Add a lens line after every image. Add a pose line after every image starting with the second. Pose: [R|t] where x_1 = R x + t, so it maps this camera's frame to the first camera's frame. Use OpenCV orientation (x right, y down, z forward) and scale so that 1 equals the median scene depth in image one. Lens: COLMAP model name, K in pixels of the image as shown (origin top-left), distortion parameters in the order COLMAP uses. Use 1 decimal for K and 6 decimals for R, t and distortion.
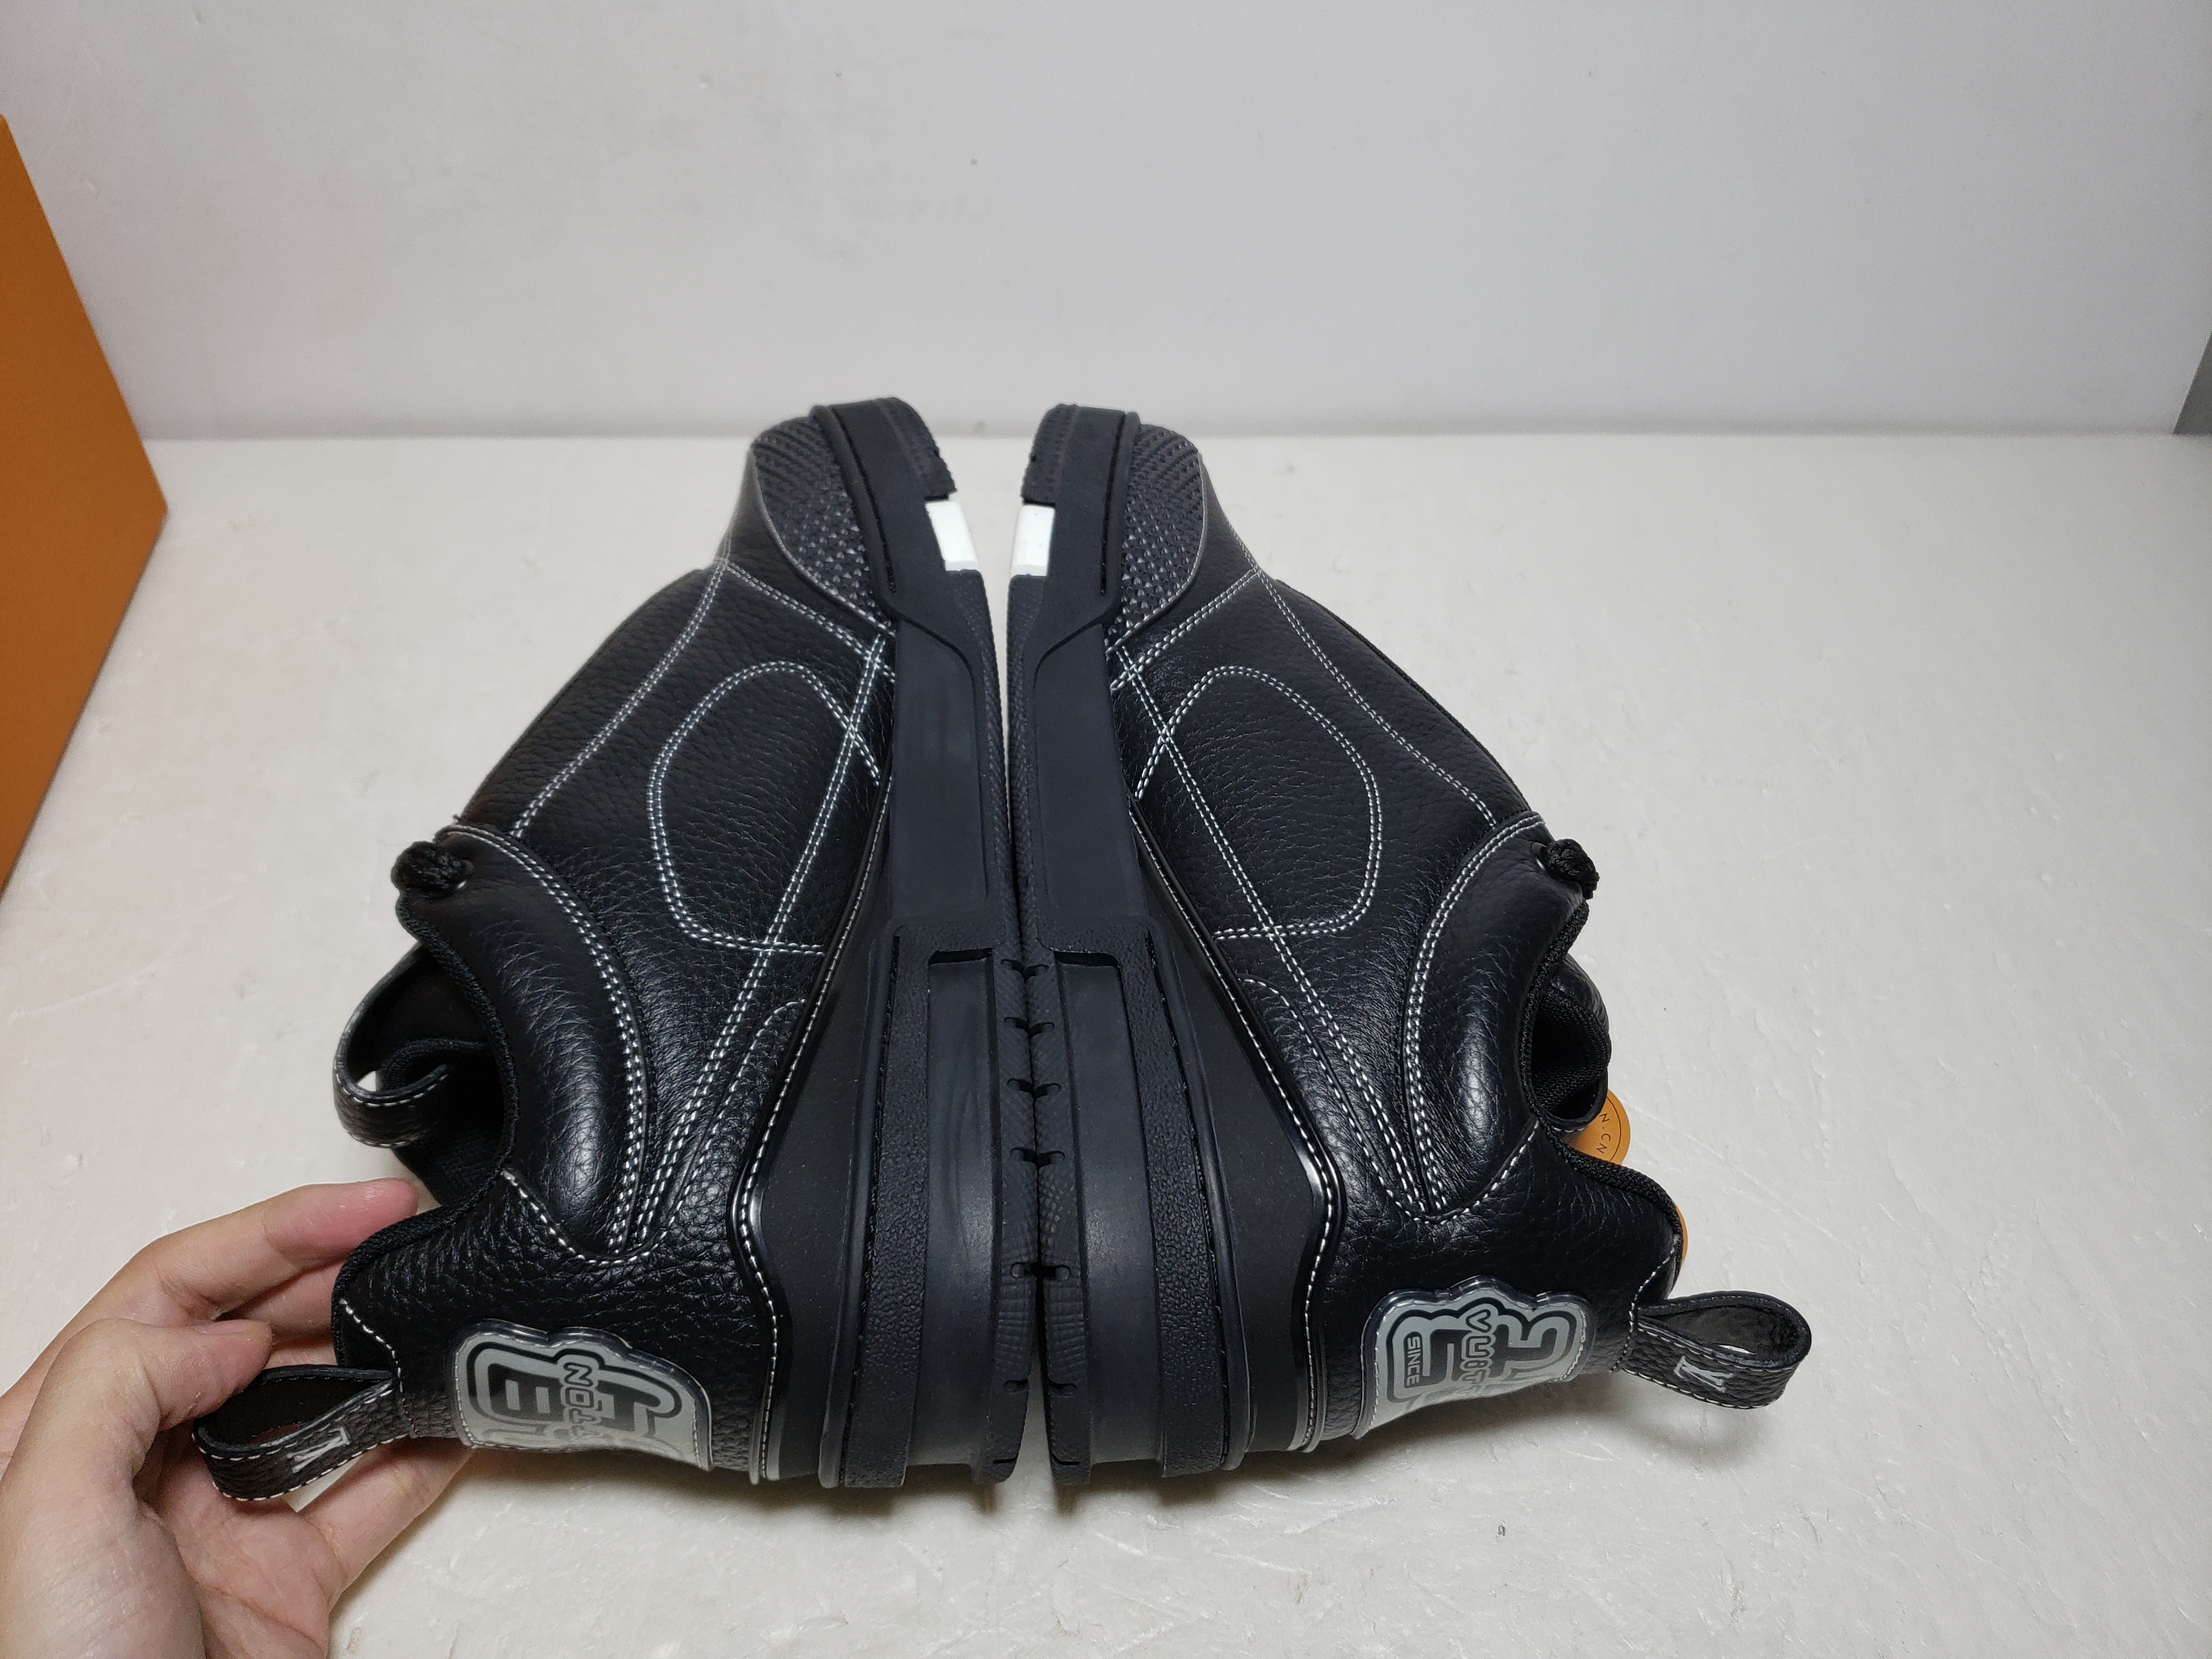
lens RADIAL K [[1697.7, 0, 1094.3], [0, 1697.7, 824.0], [0, 0, 1]] dist [-0.049606, 0.087734]
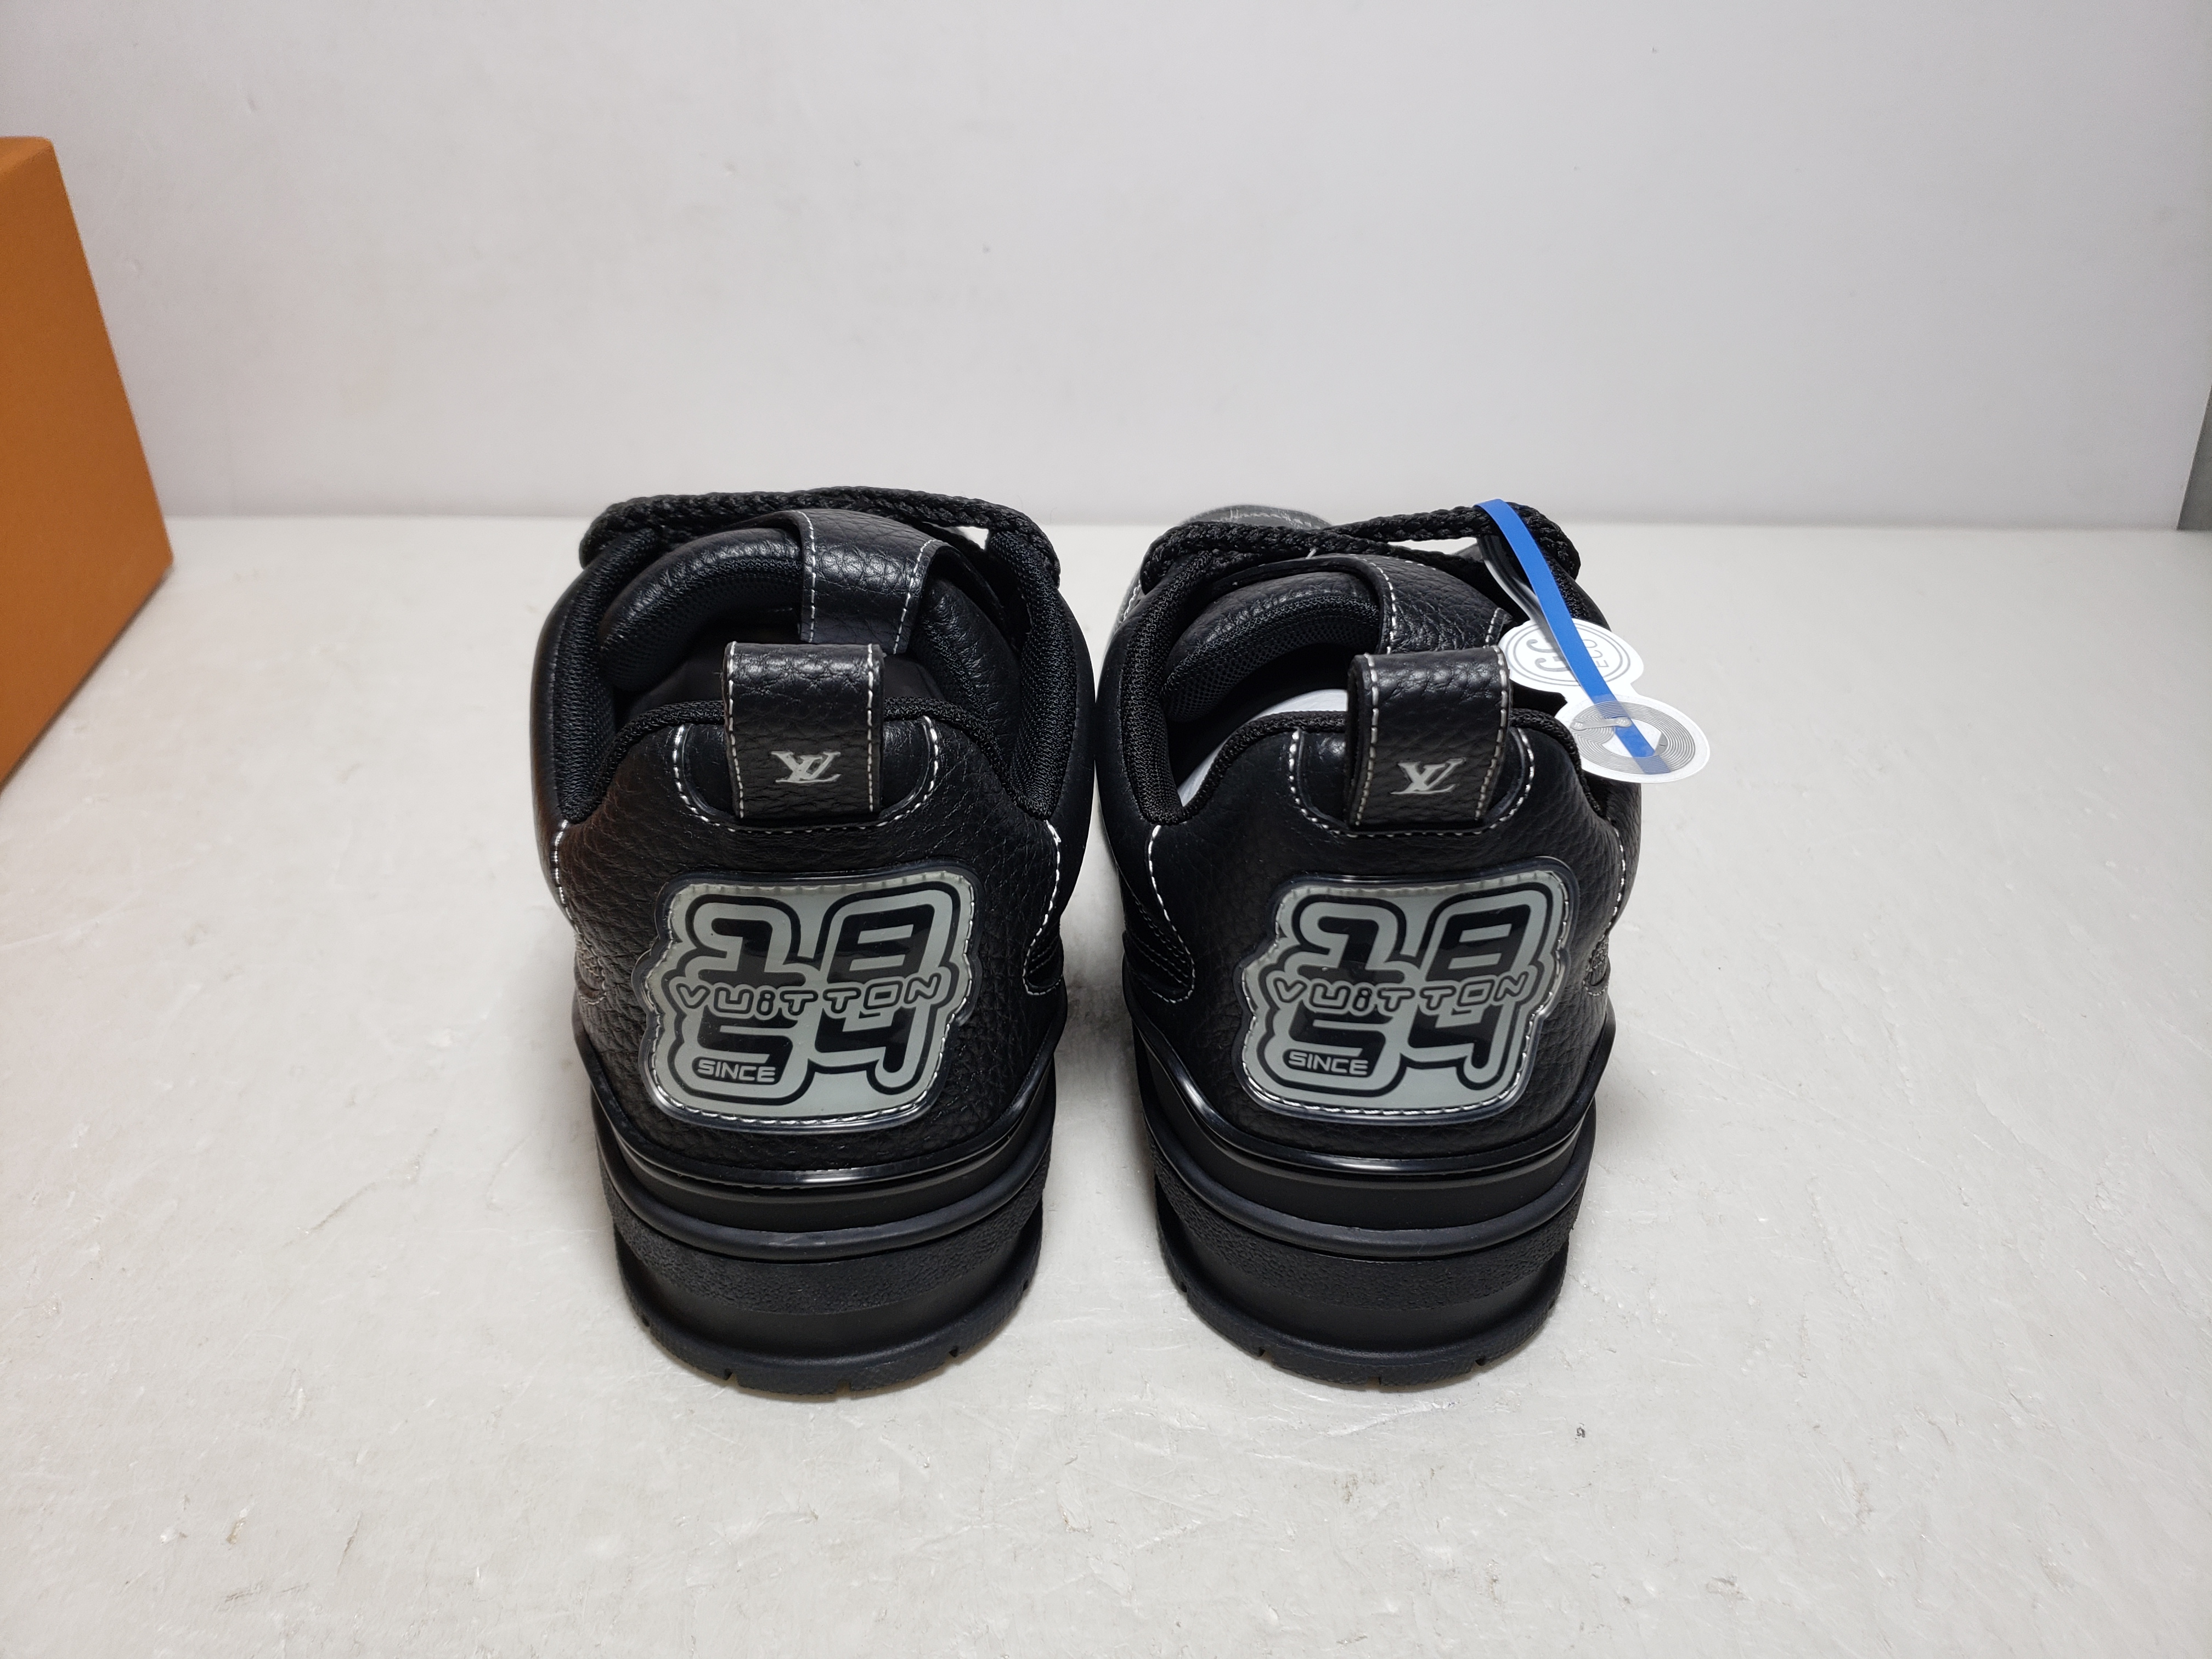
lens RADIAL K [[1701.7, 0, 1102.5], [0, 1701.7, 828.3], [0, 0, 1]] dist [-0.056963, 0.096461]
pose [[0.999994, -0.003182, -0.001387, -0.000346], [0.002857, 0.981495, -0.191467, 0.220319], [0.001971, 0.191462, 0.981498, 0.073718]]
